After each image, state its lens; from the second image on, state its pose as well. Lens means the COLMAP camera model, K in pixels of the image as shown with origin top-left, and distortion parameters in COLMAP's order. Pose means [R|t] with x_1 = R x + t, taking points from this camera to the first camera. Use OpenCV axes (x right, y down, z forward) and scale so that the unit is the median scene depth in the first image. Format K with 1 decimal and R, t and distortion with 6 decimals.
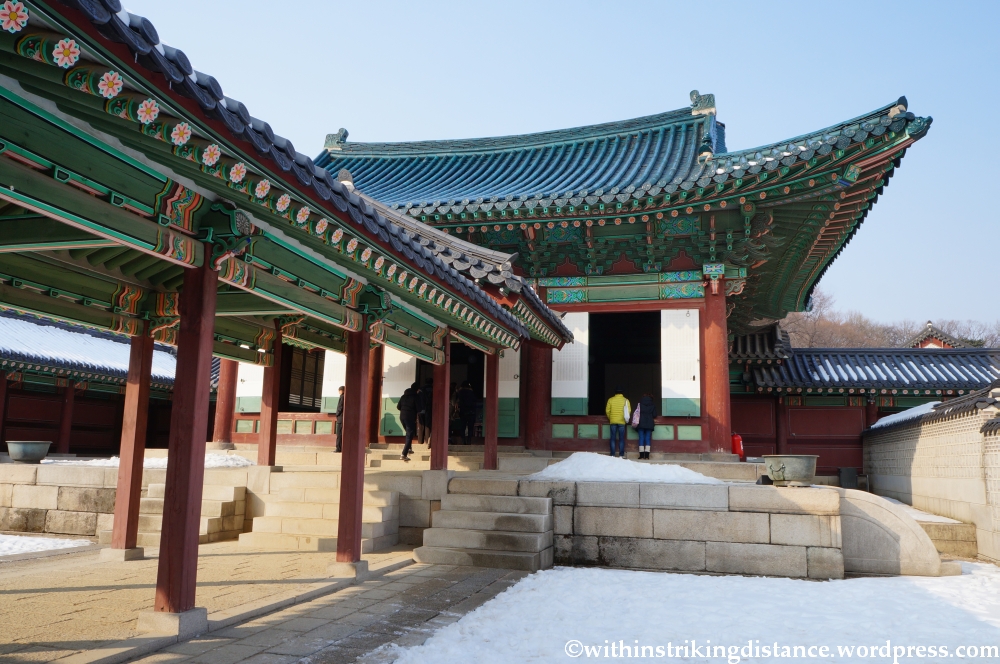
lens RADIAL K [[769.7, 0, 484.2], [0, 769.7, 330.3], [0, 0, 1]] dist [-0.028437, 0.005114]
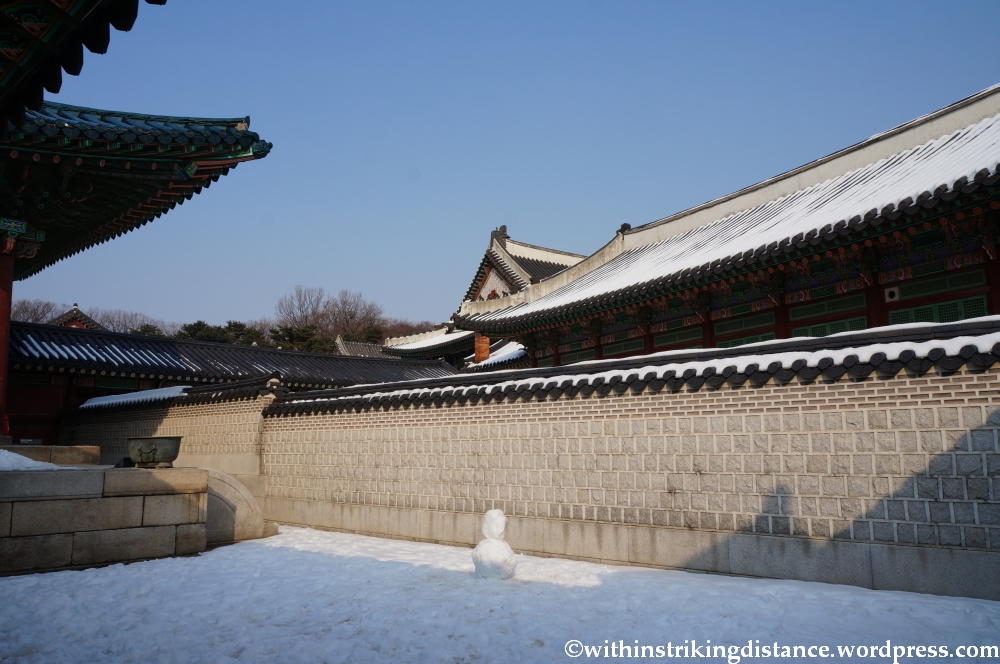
lens RADIAL K [[769.7, 0, 484.2], [0, 769.7, 330.3], [0, 0, 1]] dist [-0.028437, 0.005114]
pose [[0.457454, 0.099643, 0.883633, -0.264996], [-0.123915, 0.991150, -0.047617, 0.017012], [-0.880557, -0.087713, 0.465753, 0.144984]]
